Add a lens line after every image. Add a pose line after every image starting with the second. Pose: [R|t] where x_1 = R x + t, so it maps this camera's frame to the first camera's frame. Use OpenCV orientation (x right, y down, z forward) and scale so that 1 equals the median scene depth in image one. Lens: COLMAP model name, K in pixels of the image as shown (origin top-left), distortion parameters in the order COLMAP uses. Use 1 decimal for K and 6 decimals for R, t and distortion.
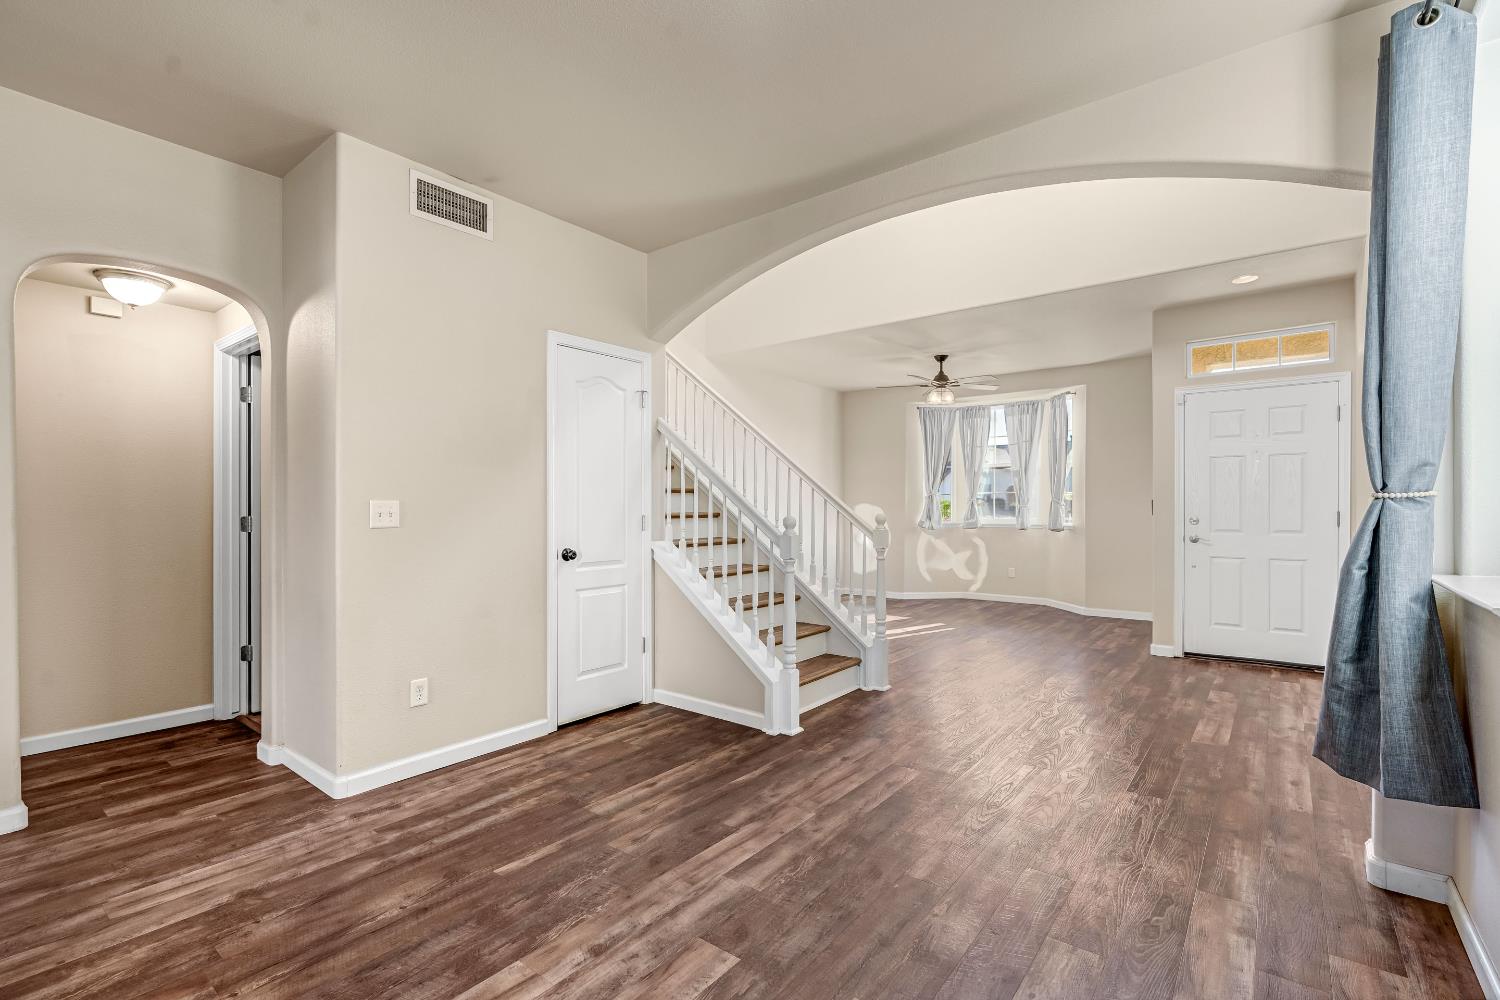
lens RADIAL K [[680.5, 0, 749.5], [0, 680.5, 511.1], [0, 0, 1]] dist [-0.006646, 0.000935]
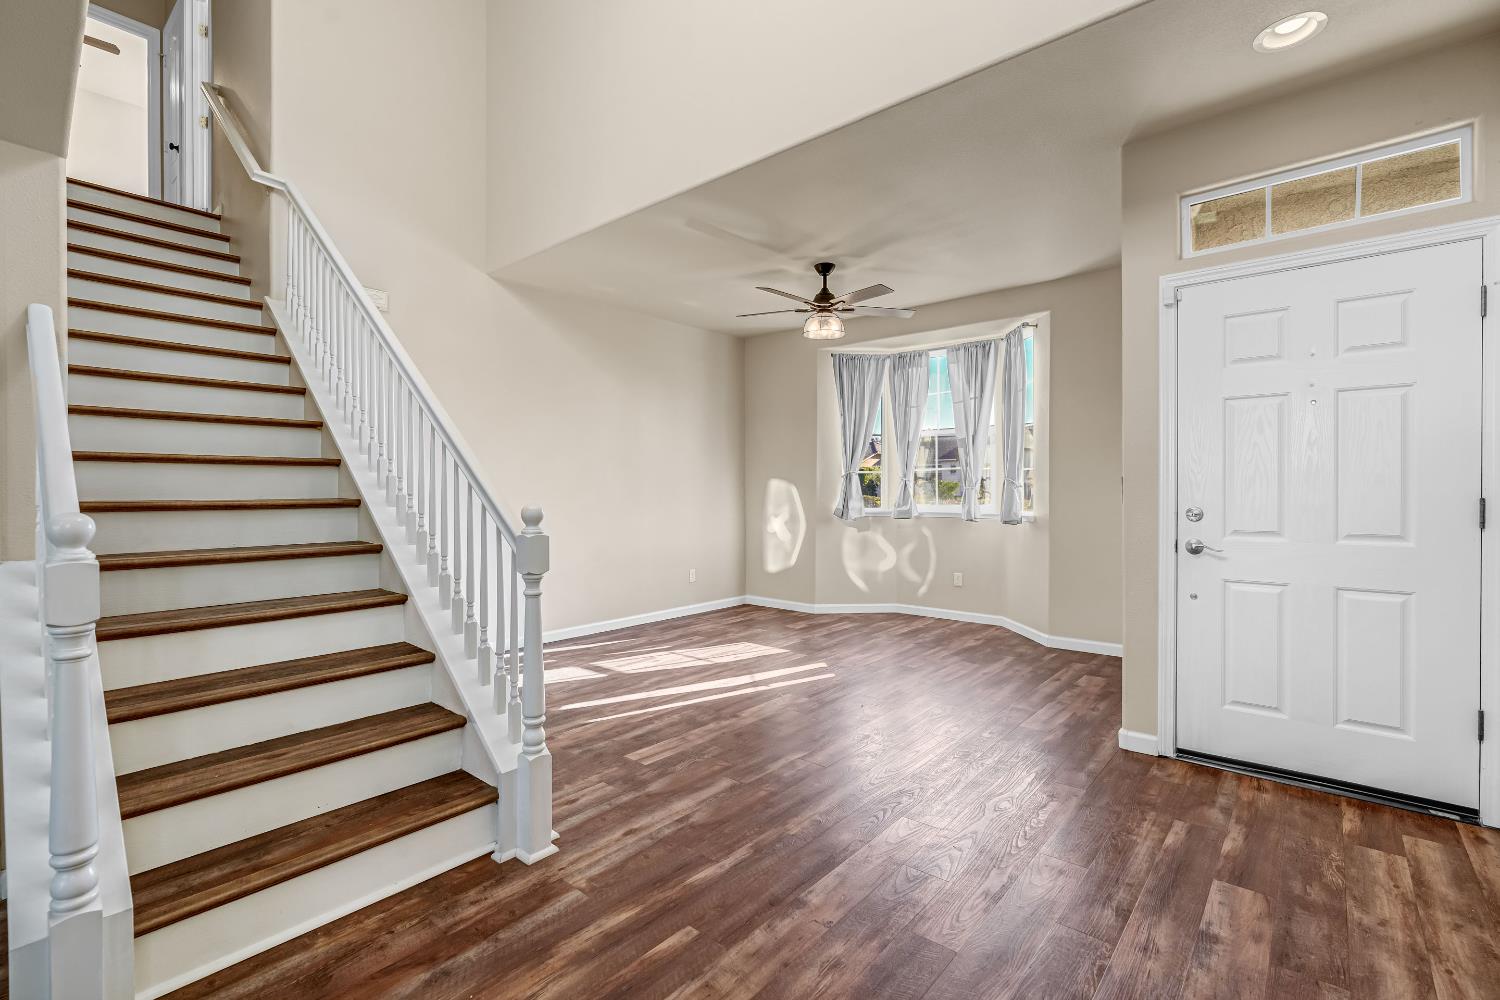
lens RADIAL K [[680.5, 0, 750.5], [0, 680.5, 491.8], [0, 0, 1]] dist [-0.006646, 0.000935]
pose [[0.999162, 0.000955, -0.040913, 0.229026], [-0.001016, 0.999998, -0.001473, -0.002353], [0.040911, 0.001513, 0.999162, 0.312990]]
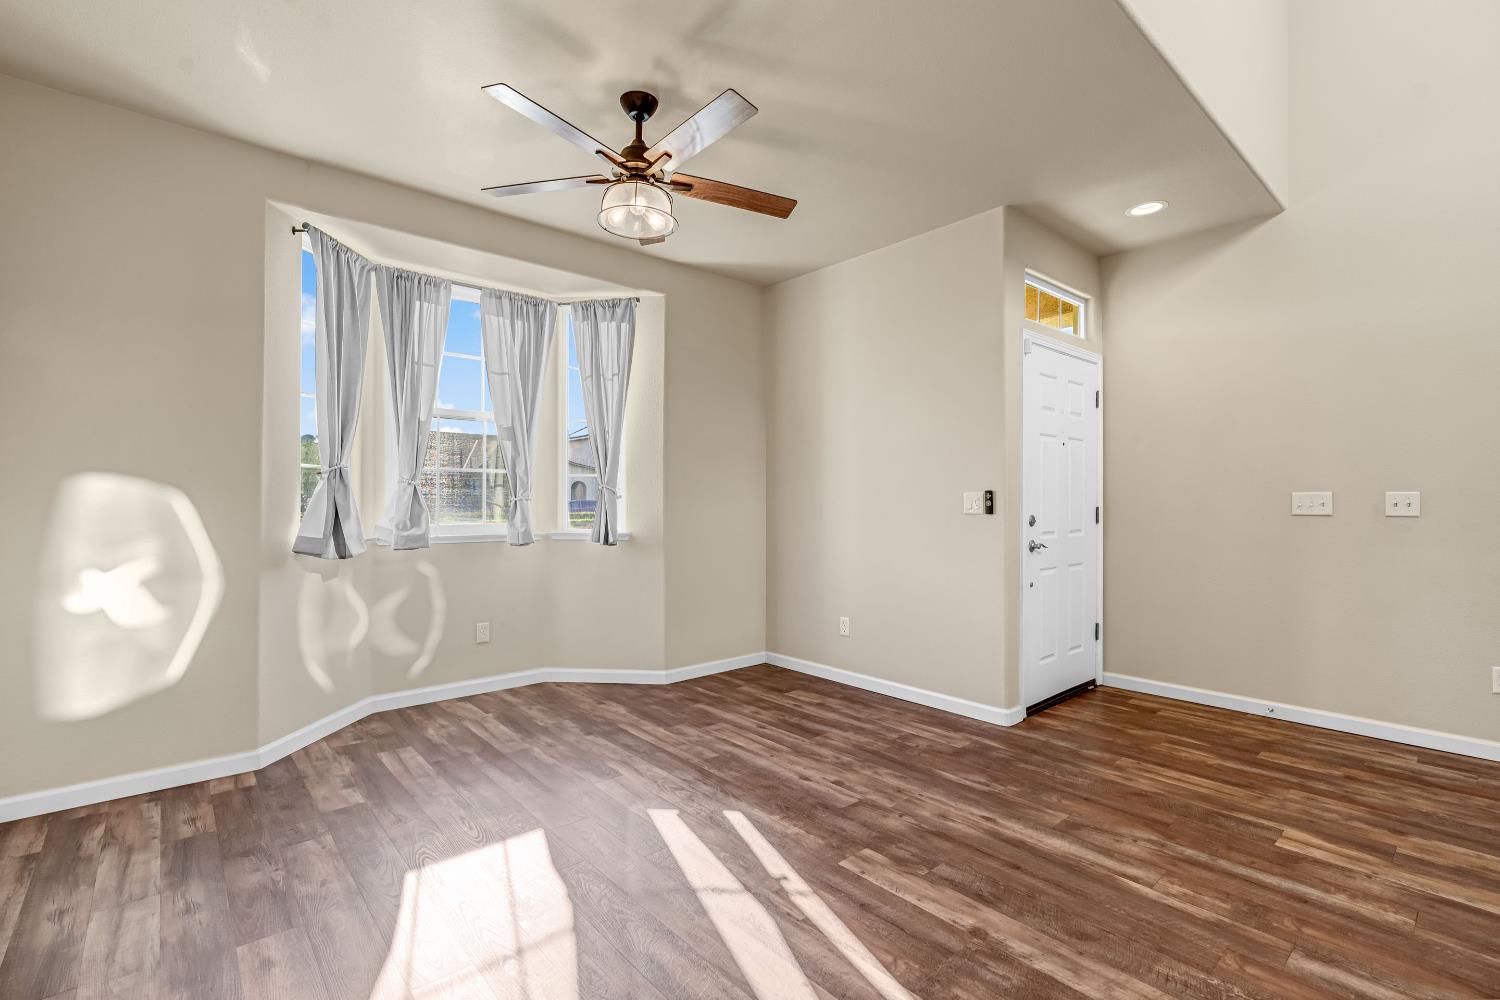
lens RADIAL K [[680.5, 0, 751.0], [0, 680.5, 497.8], [0, 0, 1]] dist [-0.006646, 0.000935]
pose [[0.182120, 0.006555, 0.983254, -0.075561], [0.005566, 0.999955, -0.007697, -0.004017], [-0.983261, 0.006875, 0.182075, 0.847903]]
